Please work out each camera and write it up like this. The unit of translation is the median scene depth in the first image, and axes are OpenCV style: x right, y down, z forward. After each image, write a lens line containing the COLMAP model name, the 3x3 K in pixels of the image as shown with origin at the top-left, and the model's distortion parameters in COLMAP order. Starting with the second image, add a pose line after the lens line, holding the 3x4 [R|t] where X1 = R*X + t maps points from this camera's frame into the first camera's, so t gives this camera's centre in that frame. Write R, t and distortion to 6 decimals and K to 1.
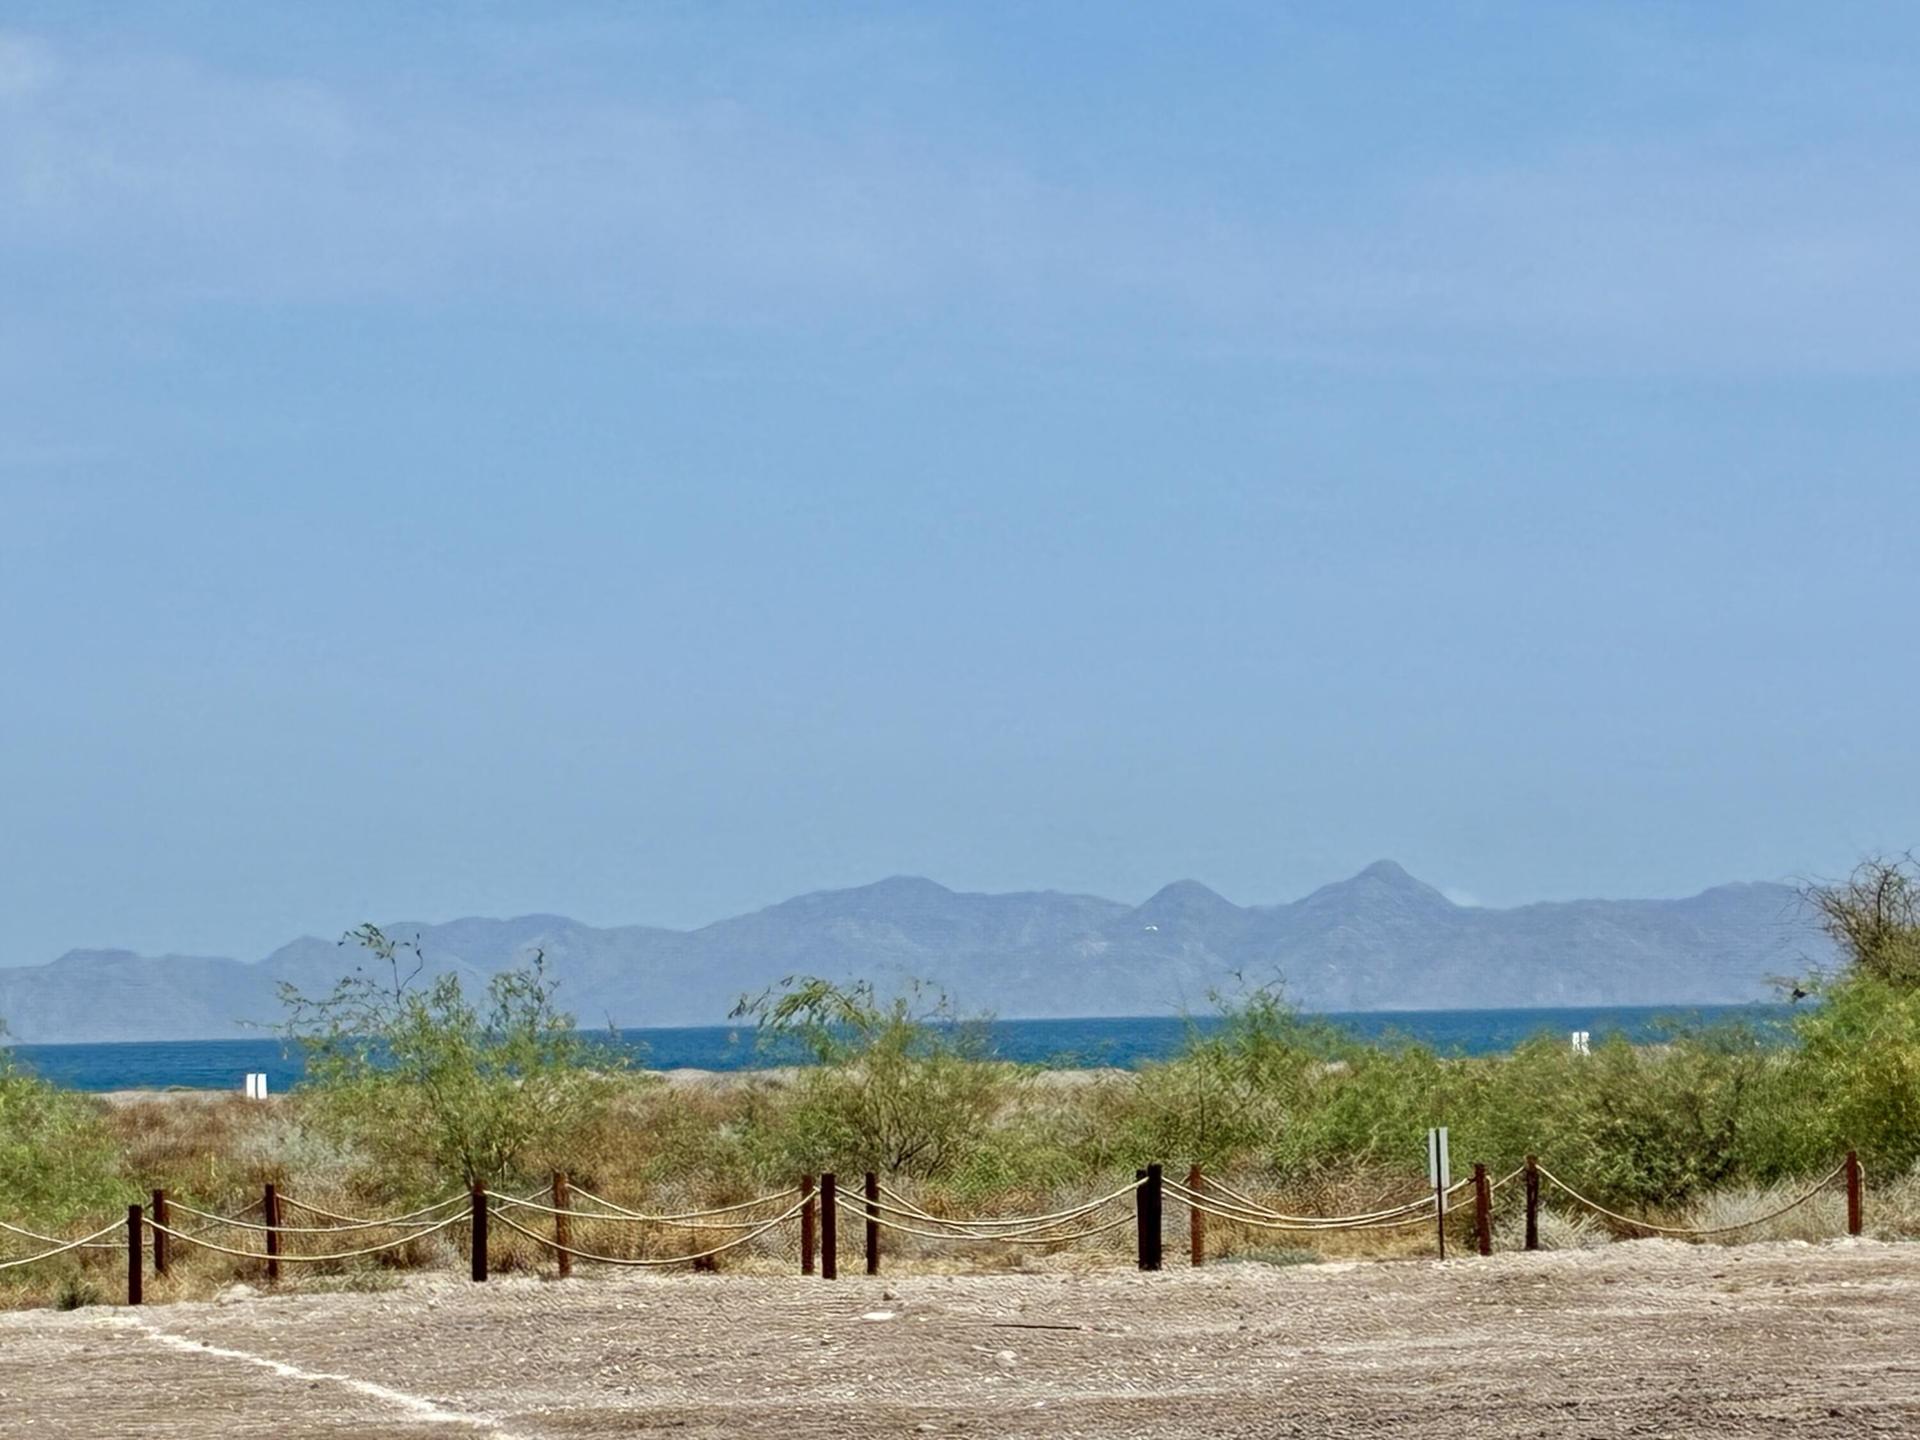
lens RADIAL K [[6817.7, 0, 958.7], [0, 6817.7, 720.7], [0, 0, 1]] dist [0.227423, 0.000000]
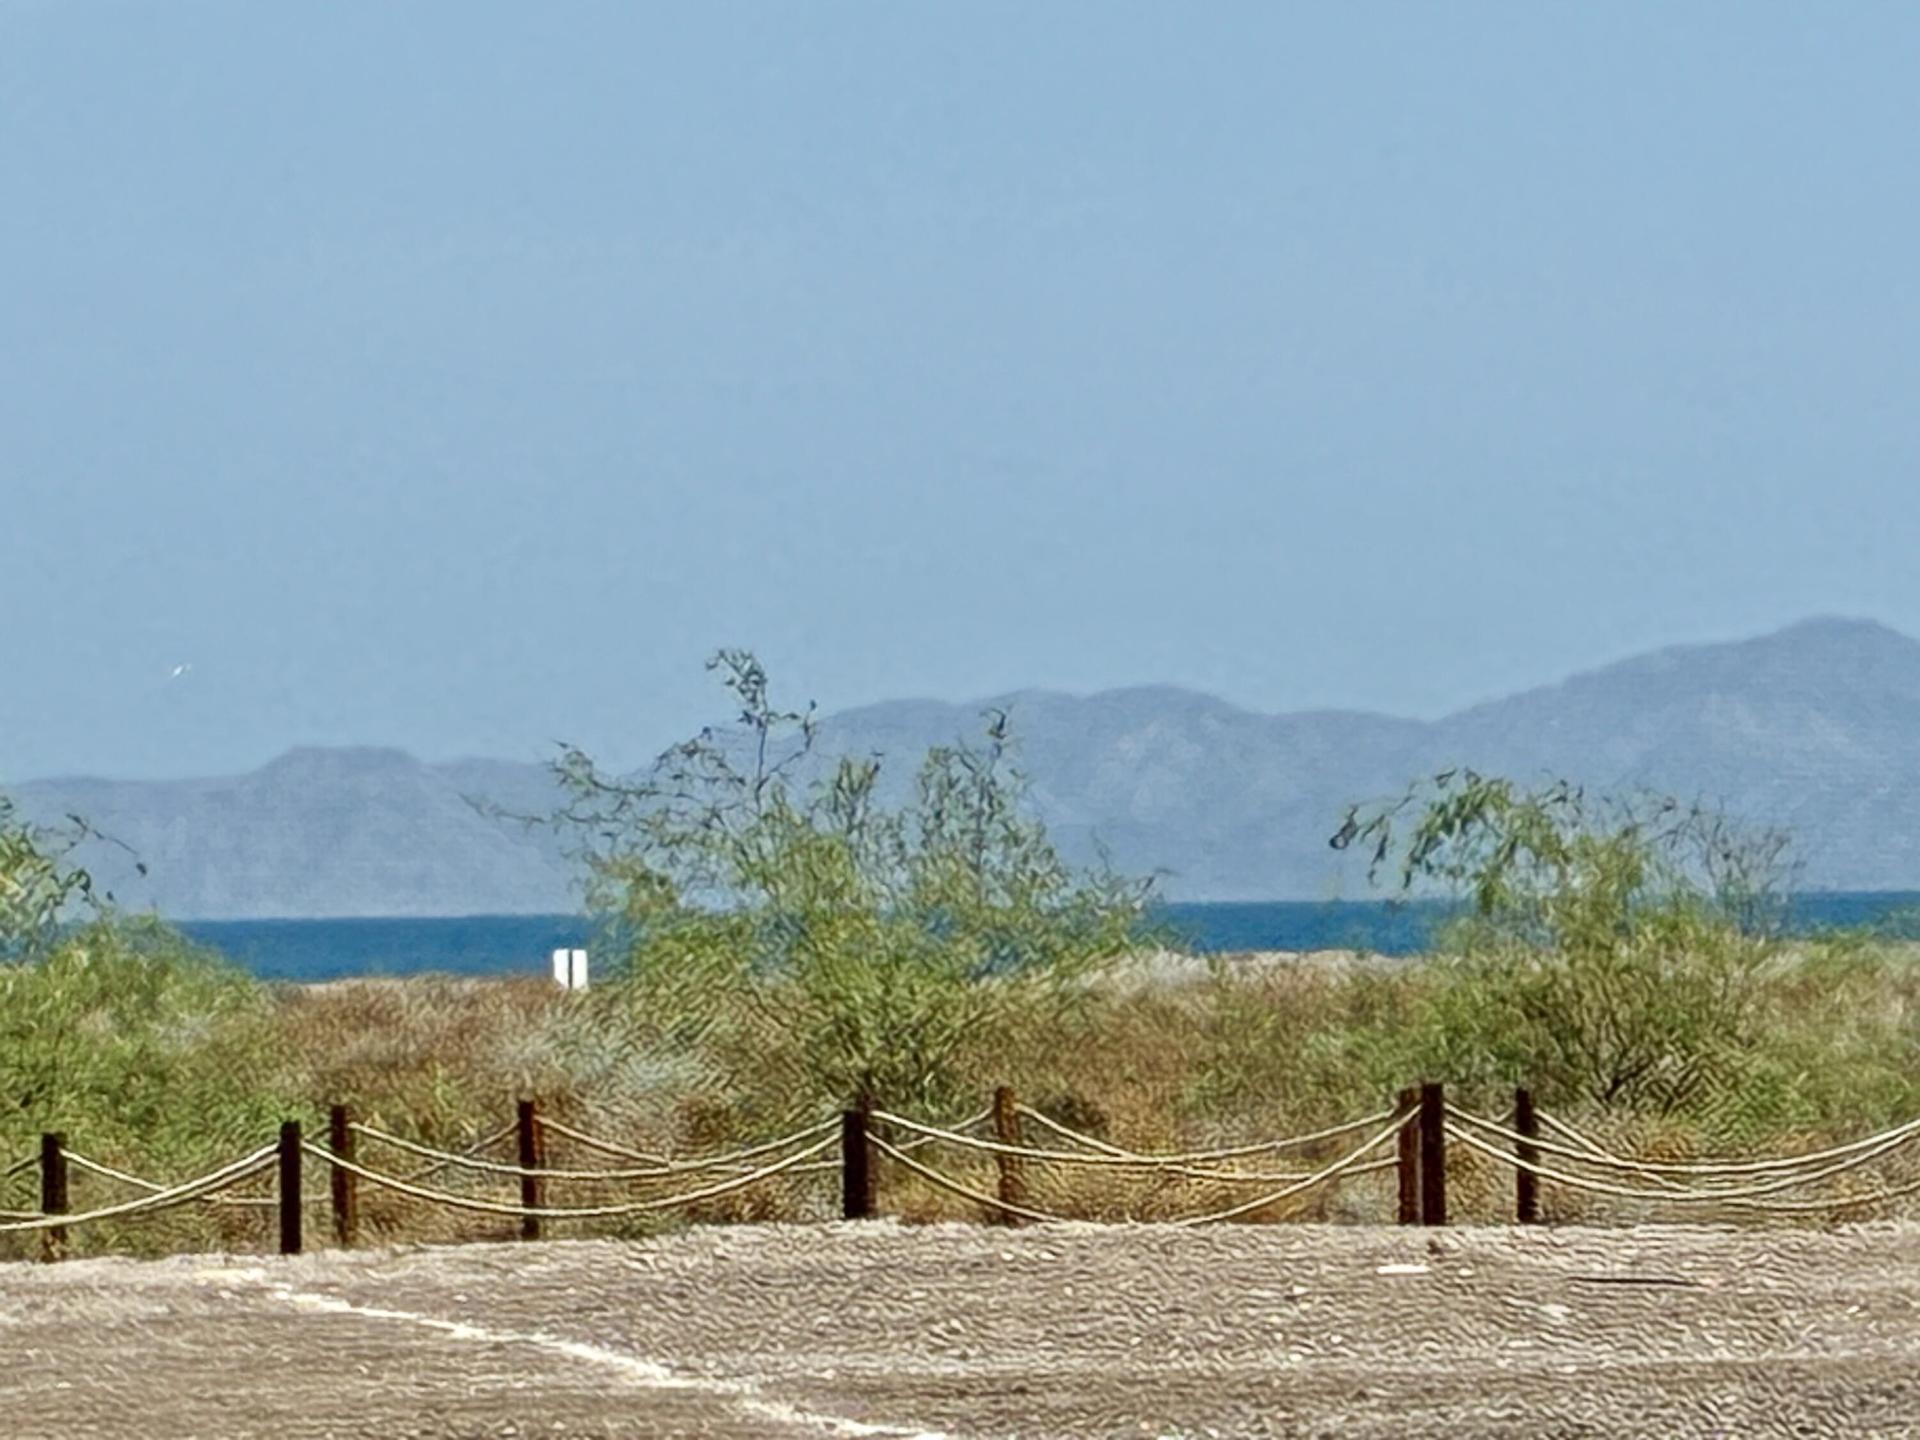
lens RADIAL K [[12811.3, 0, 960.5], [0, 12811.3, 719.6], [0, 0, 1]] dist [0.469285, 0.000000]
pose [[0.996981, 0.003787, -0.077548, 0.024776], [-0.001412, 0.999529, 0.030659, -0.000420], [0.077628, -0.030457, 0.996517, -0.120781]]
